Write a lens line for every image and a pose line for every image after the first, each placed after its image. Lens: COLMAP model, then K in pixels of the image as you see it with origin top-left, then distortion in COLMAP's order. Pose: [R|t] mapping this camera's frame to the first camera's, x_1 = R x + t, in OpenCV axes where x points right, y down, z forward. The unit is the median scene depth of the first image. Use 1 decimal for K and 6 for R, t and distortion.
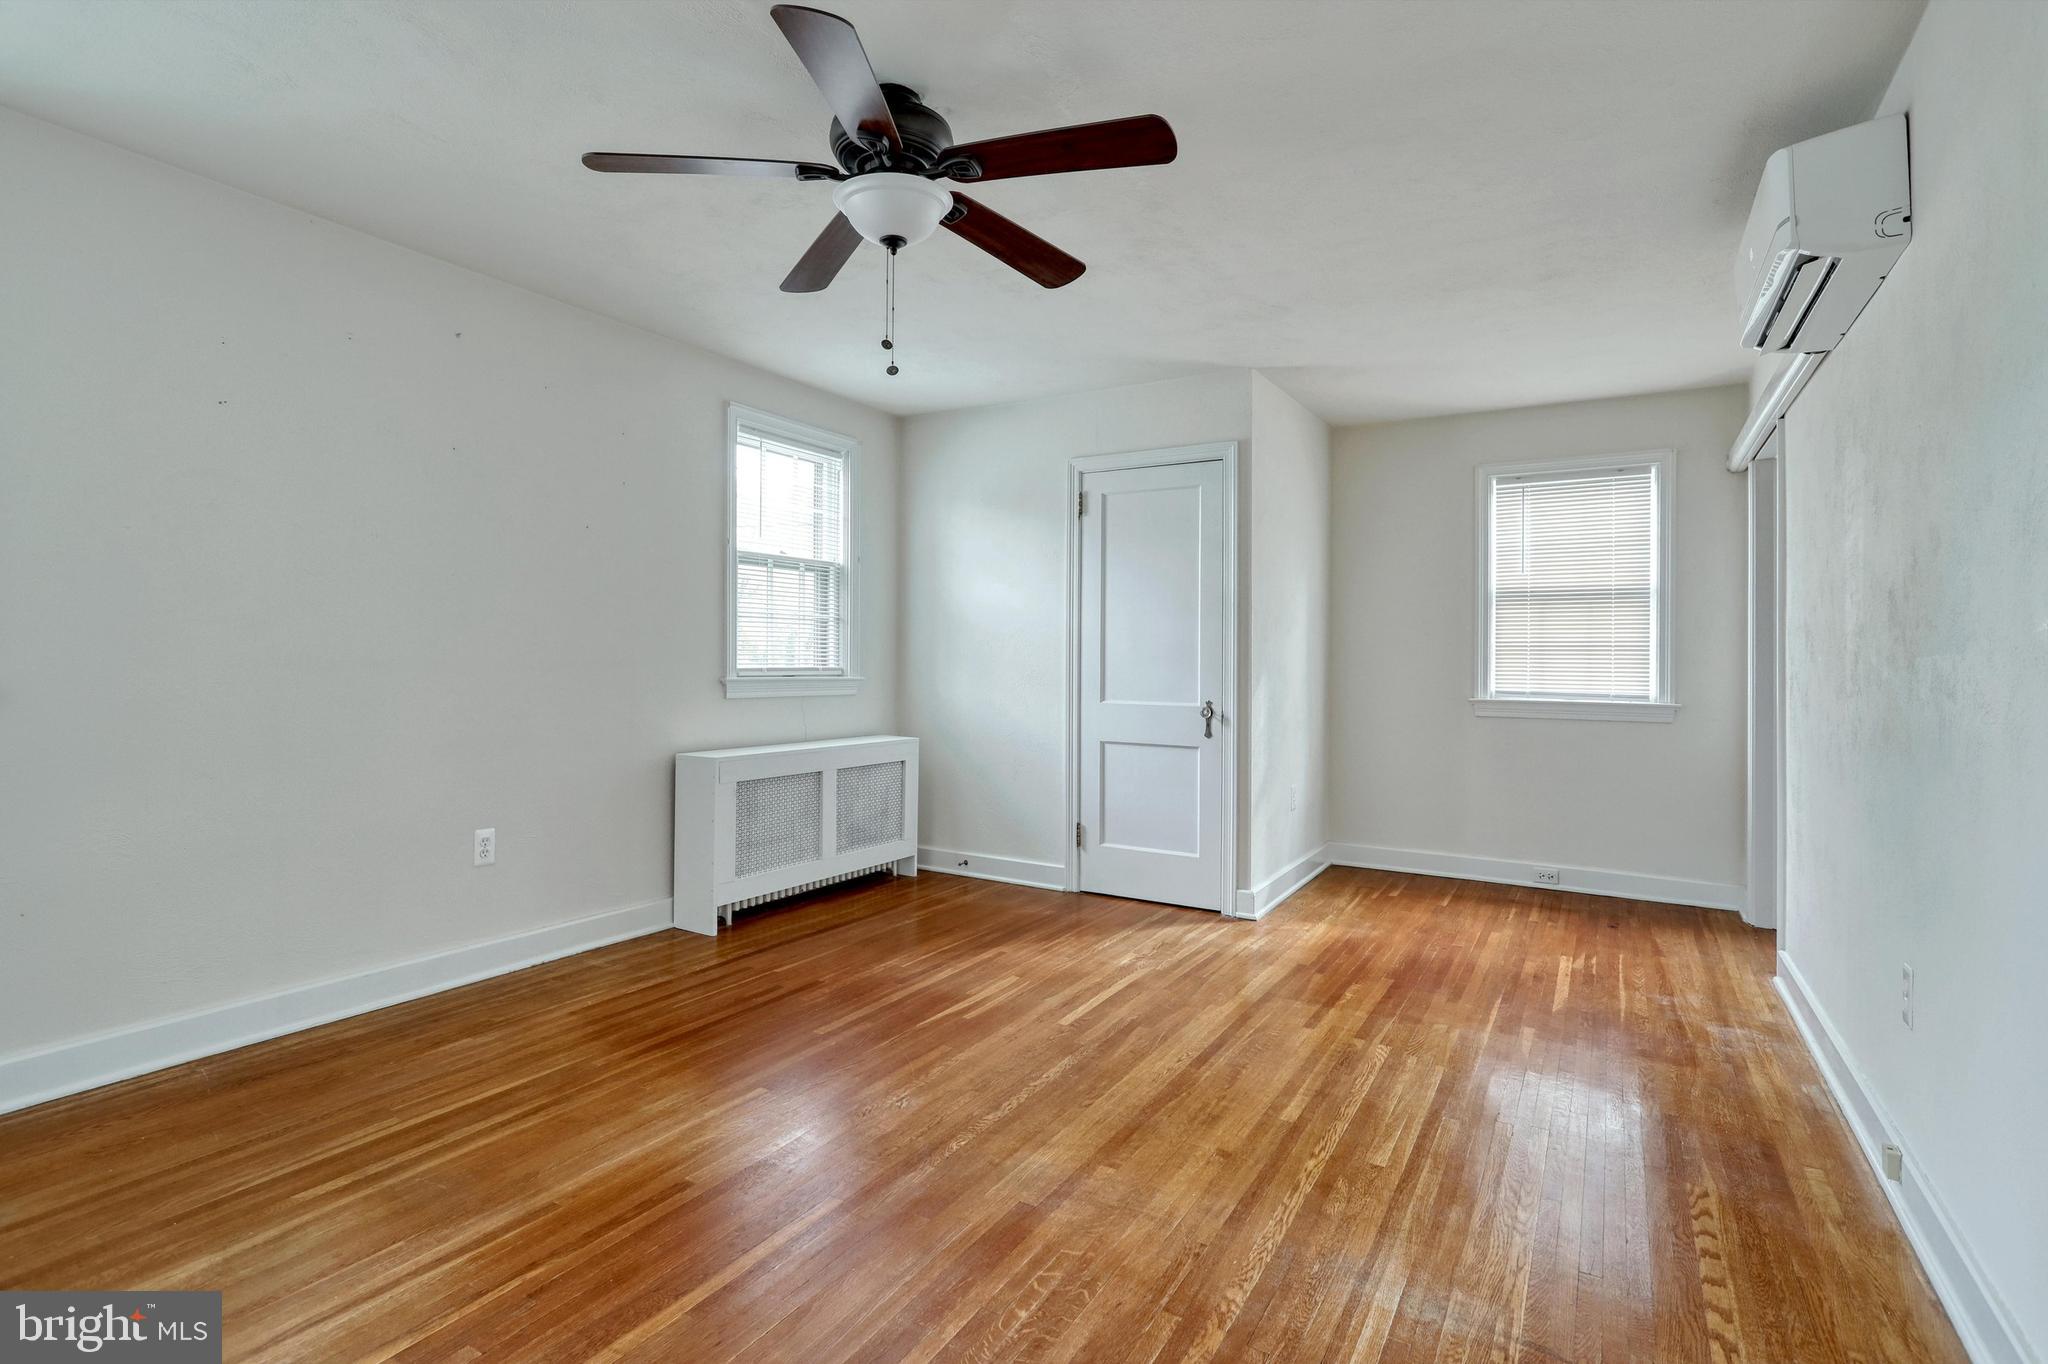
lens RADIAL K [[974.7, 0, 1025.3], [0, 974.7, 682.7], [0, 0, 1]] dist [0.000189, 0.001714]
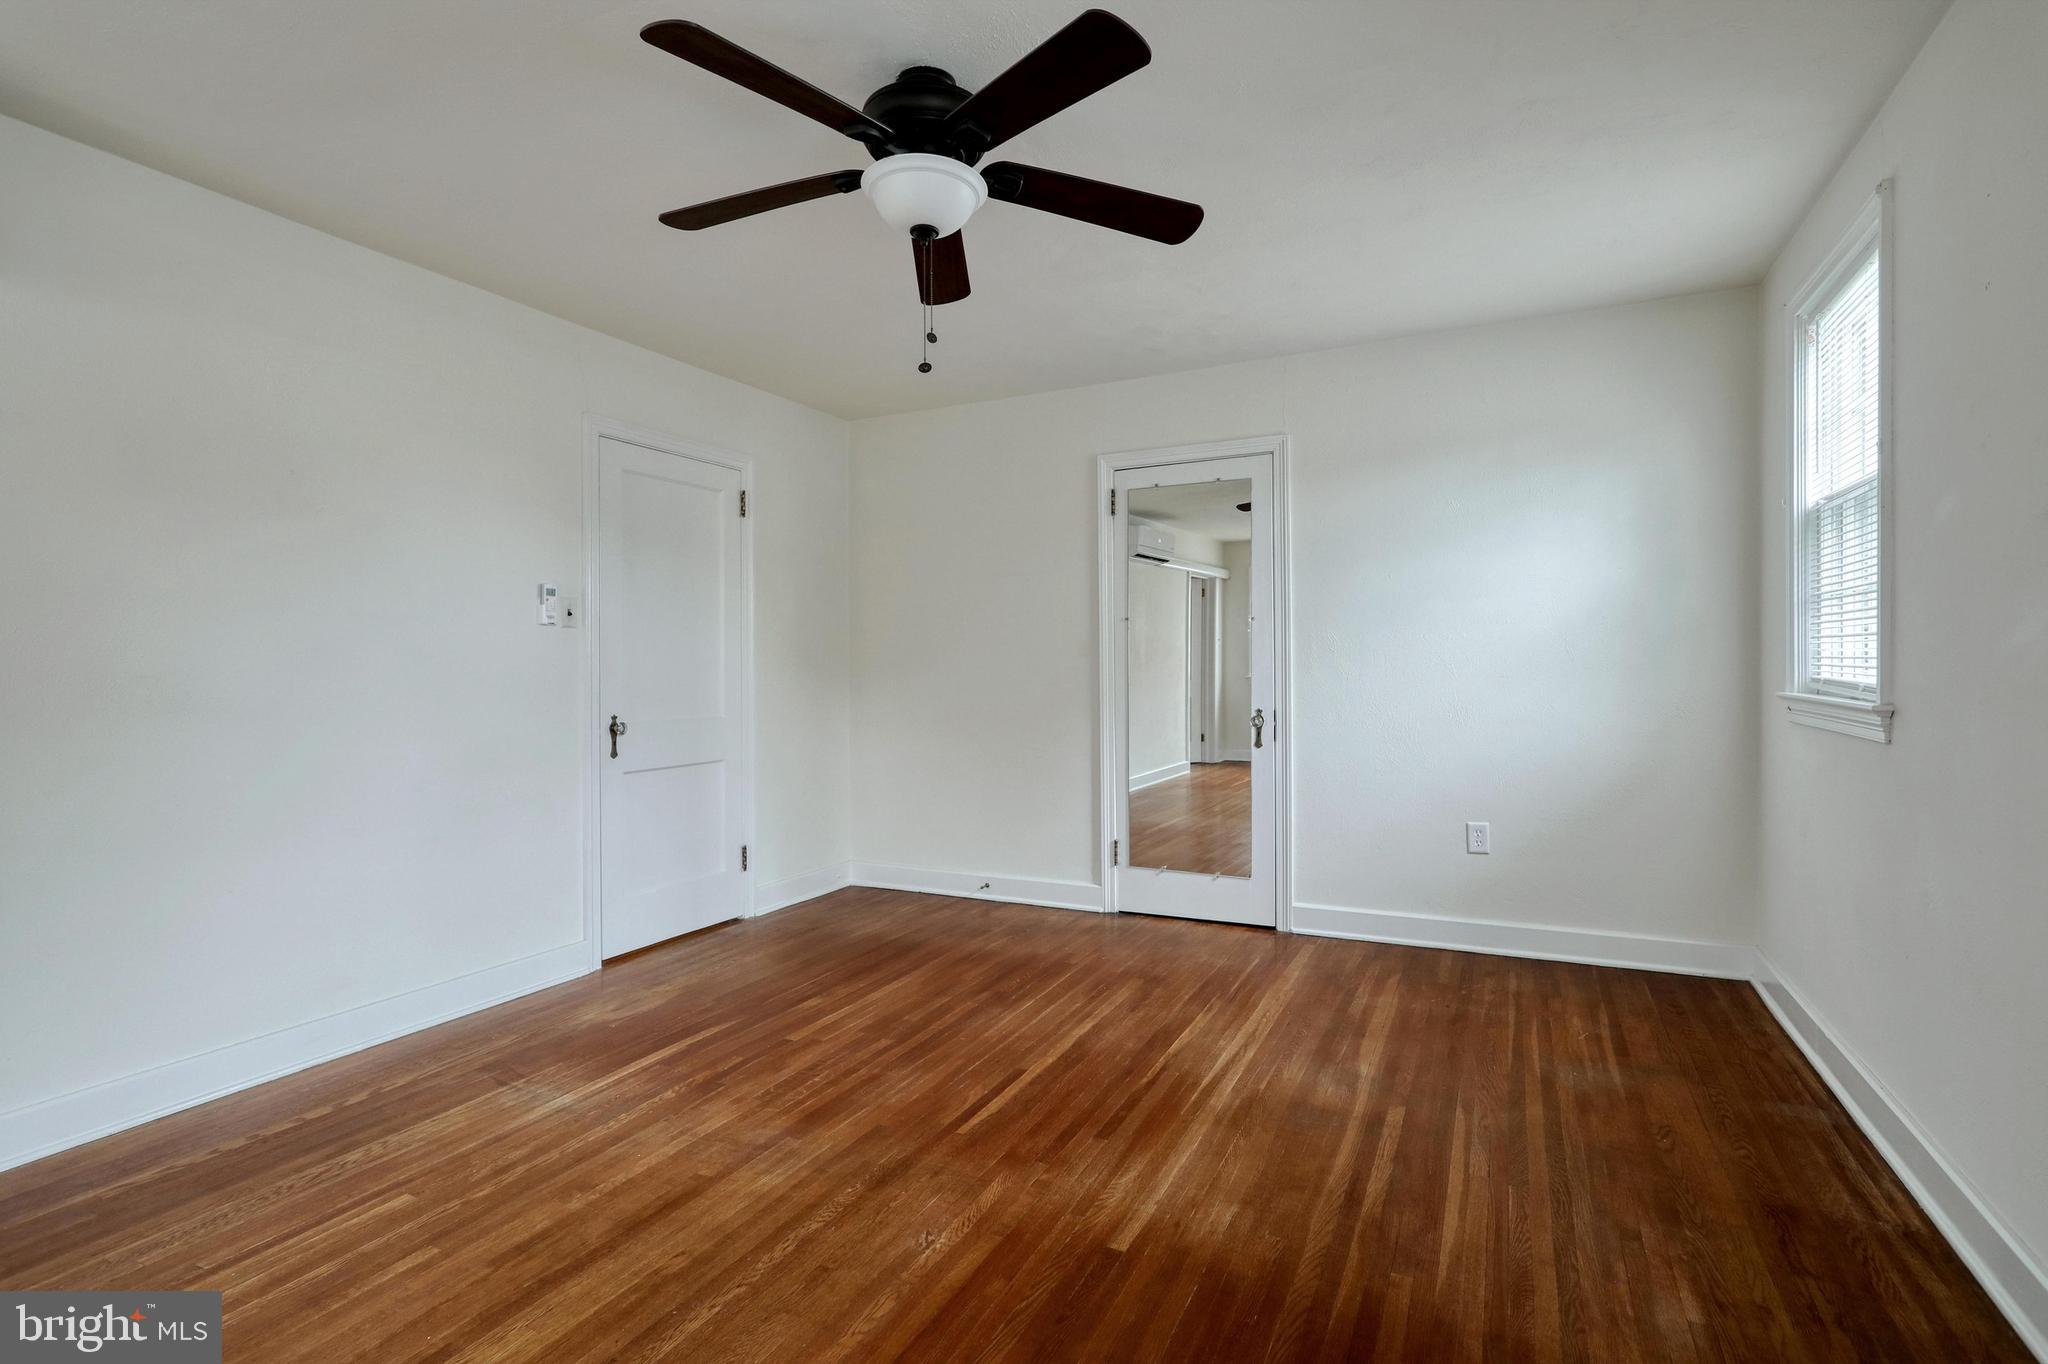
lens RADIAL K [[974.7, 0, 1022.9], [0, 974.7, 671.6], [0, 0, 1]] dist [0.000189, 0.001714]
pose [[-0.996299, -0.004265, -0.085844, -0.150352], [-0.006466, 0.999657, 0.025372, -0.044899], [0.085706, 0.025834, -0.995985, 1.976498]]
